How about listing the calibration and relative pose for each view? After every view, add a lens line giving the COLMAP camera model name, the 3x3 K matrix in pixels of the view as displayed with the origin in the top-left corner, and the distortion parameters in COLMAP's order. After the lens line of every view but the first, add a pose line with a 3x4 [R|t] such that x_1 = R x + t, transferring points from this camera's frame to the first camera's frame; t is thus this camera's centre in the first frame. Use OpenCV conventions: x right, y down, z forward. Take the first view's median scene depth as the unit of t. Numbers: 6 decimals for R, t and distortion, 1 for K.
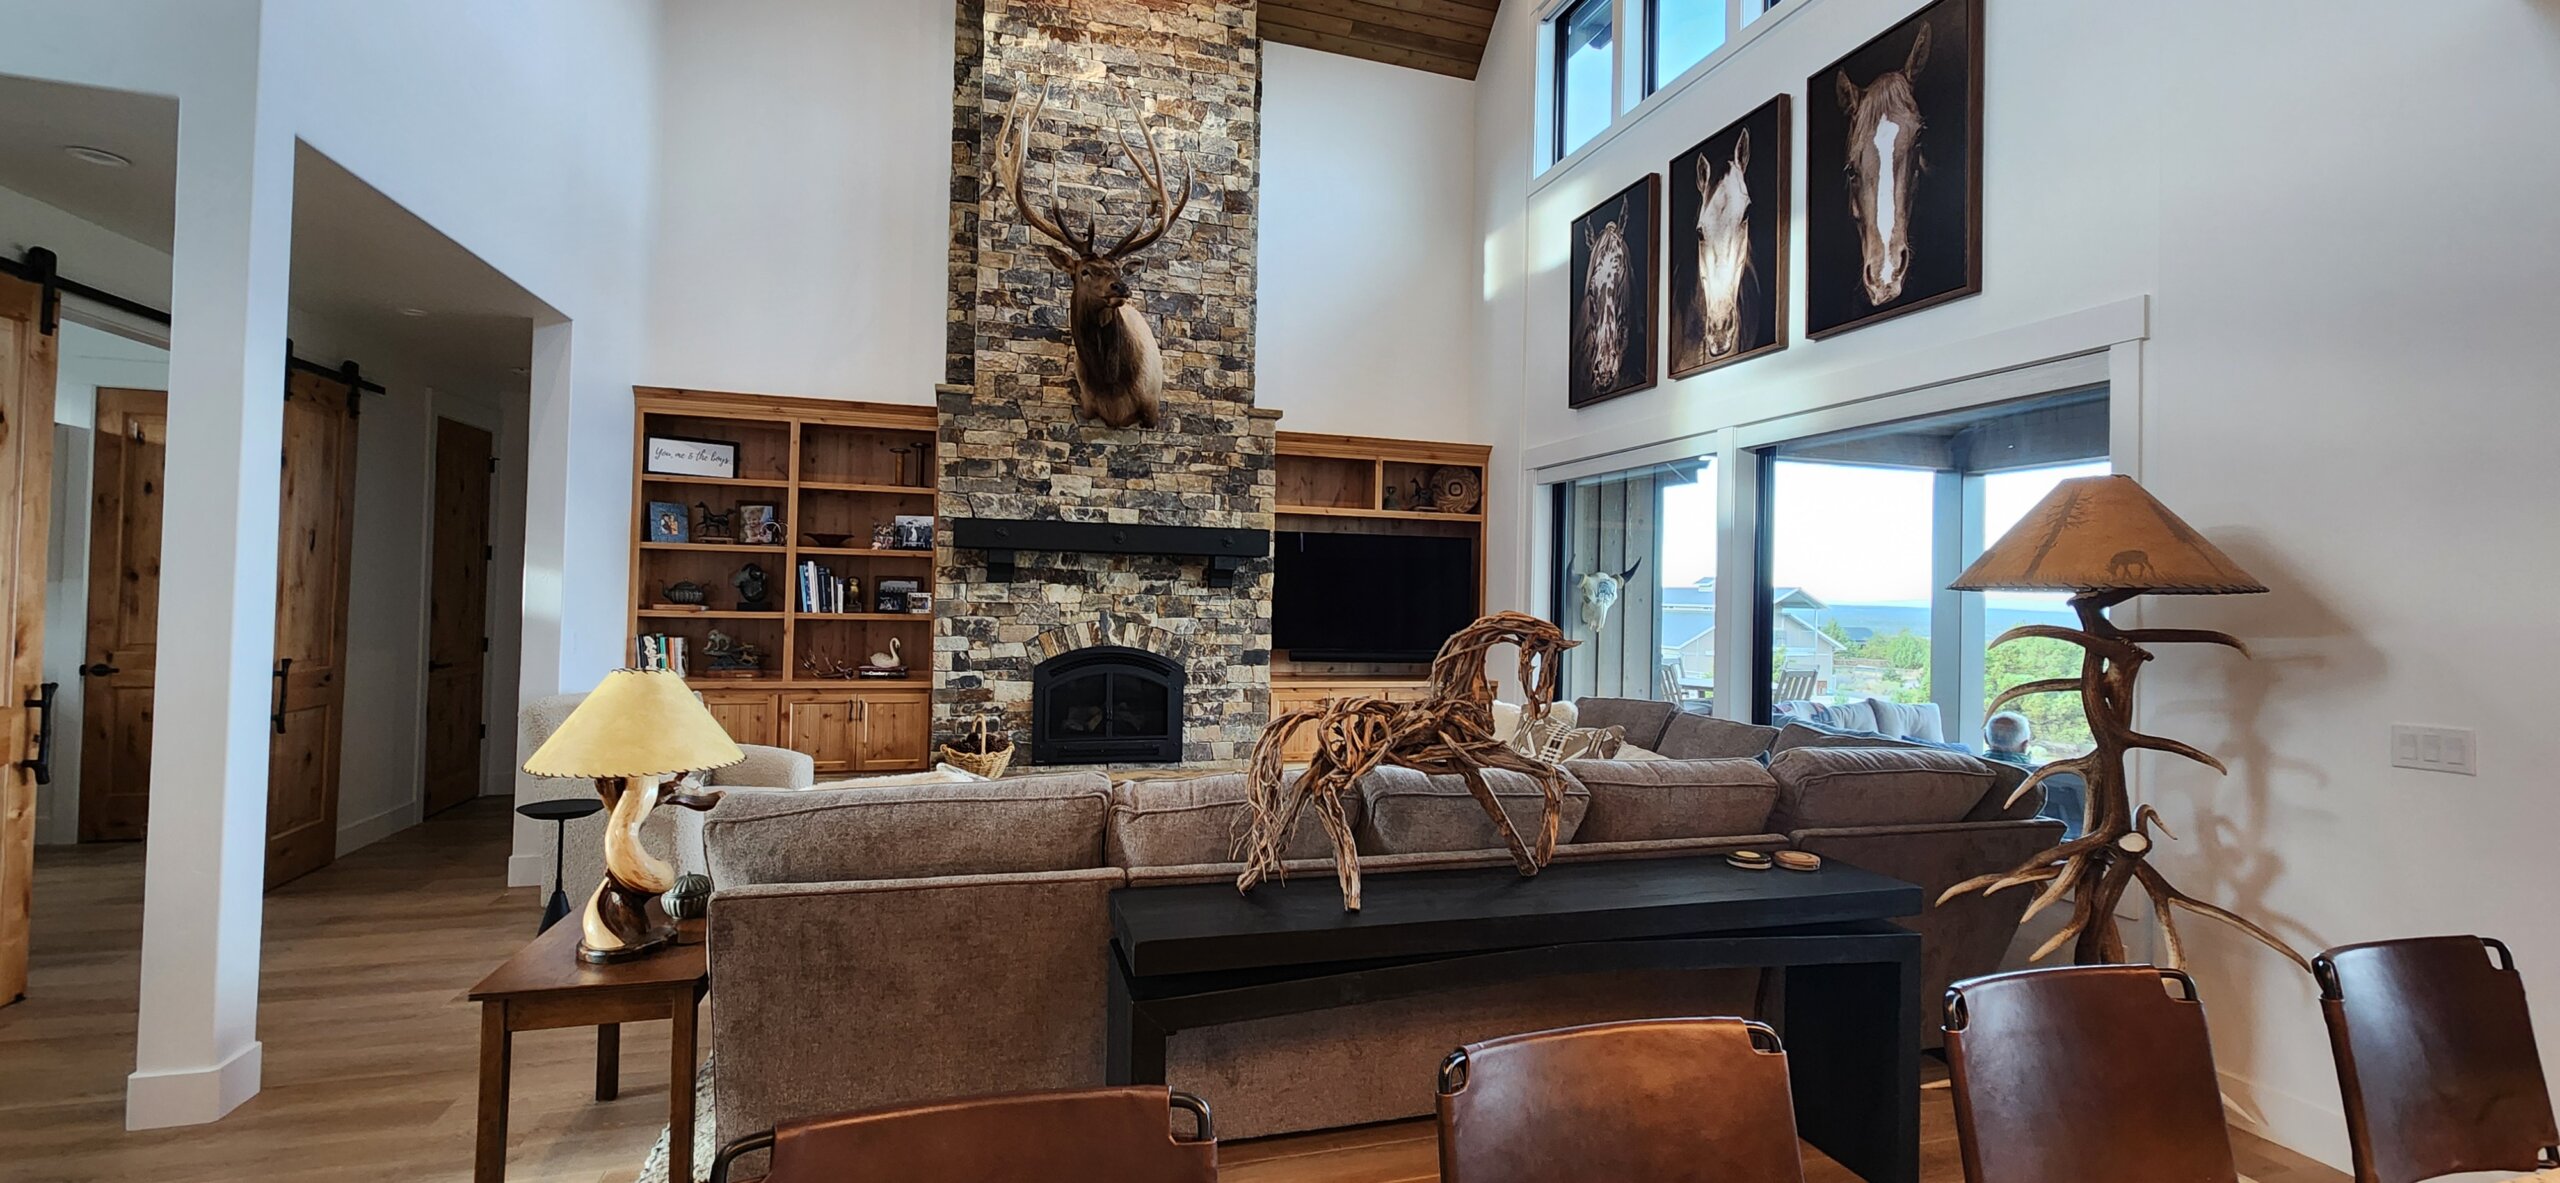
lens RADIAL K [[1035.1, 0, 1283.0], [0, 1035.1, 576.2], [0, 0, 1]] dist [0.001968, 0.000483]
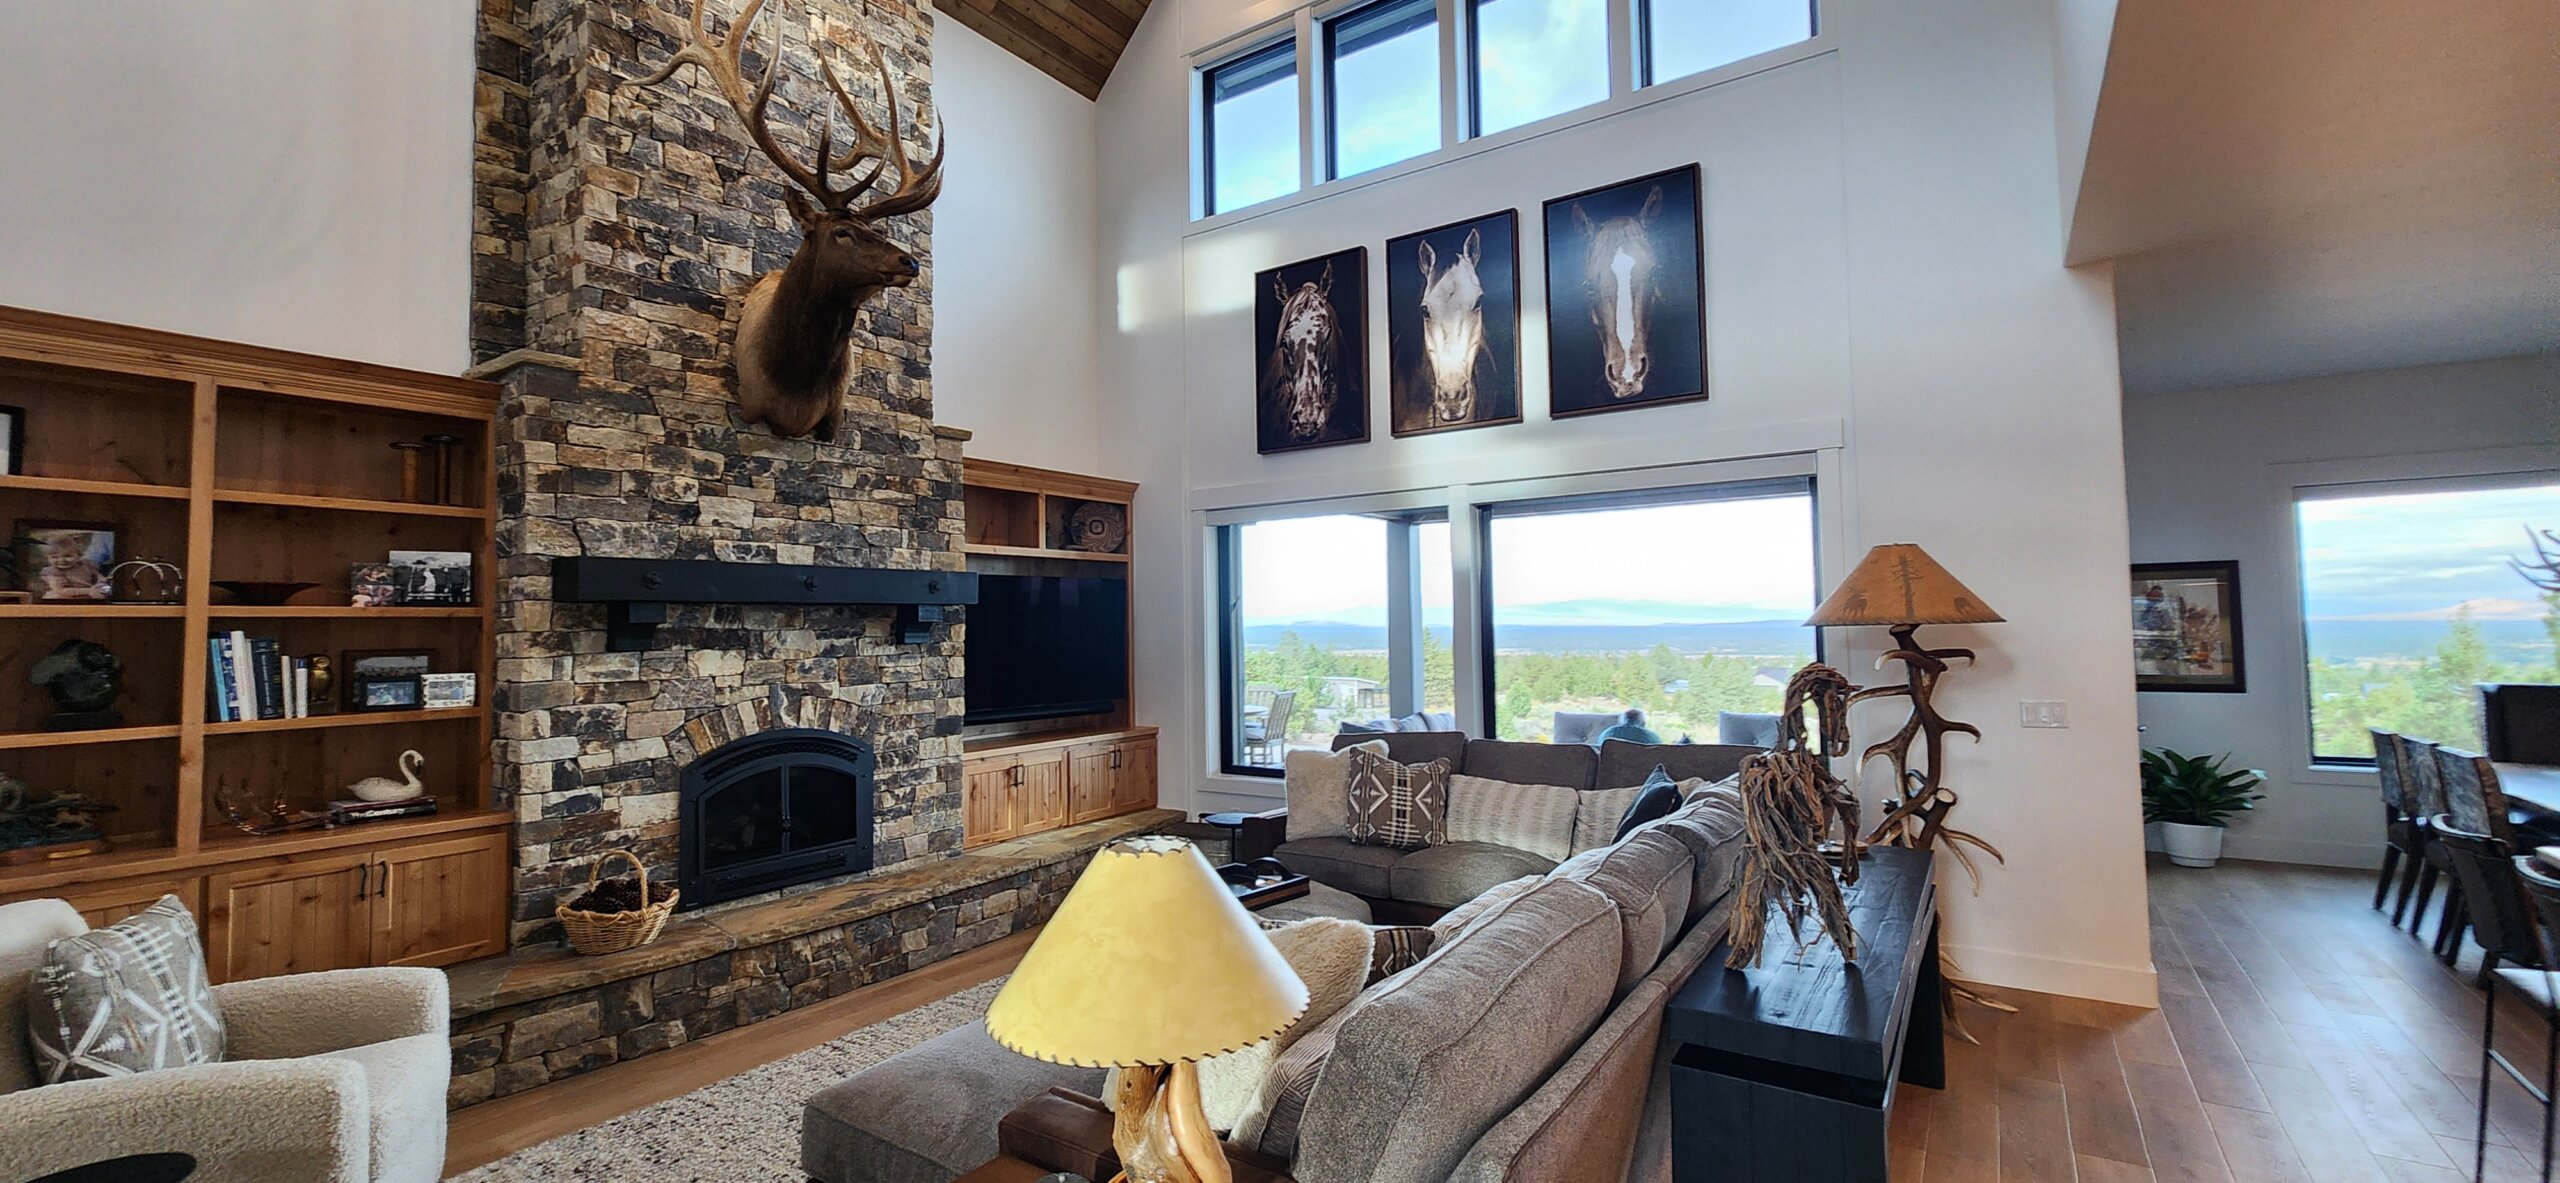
lens RADIAL K [[1044.5, 0, 1272.6], [0, 1044.5, 577.8], [0, 0, 1]] dist [0.001780, 0.000224]
pose [[0.776991, -0.005299, 0.629490, -0.369298], [0.022515, 0.999559, -0.019377, -0.019182], [-0.629109, 0.029229, 0.776767, 0.194127]]
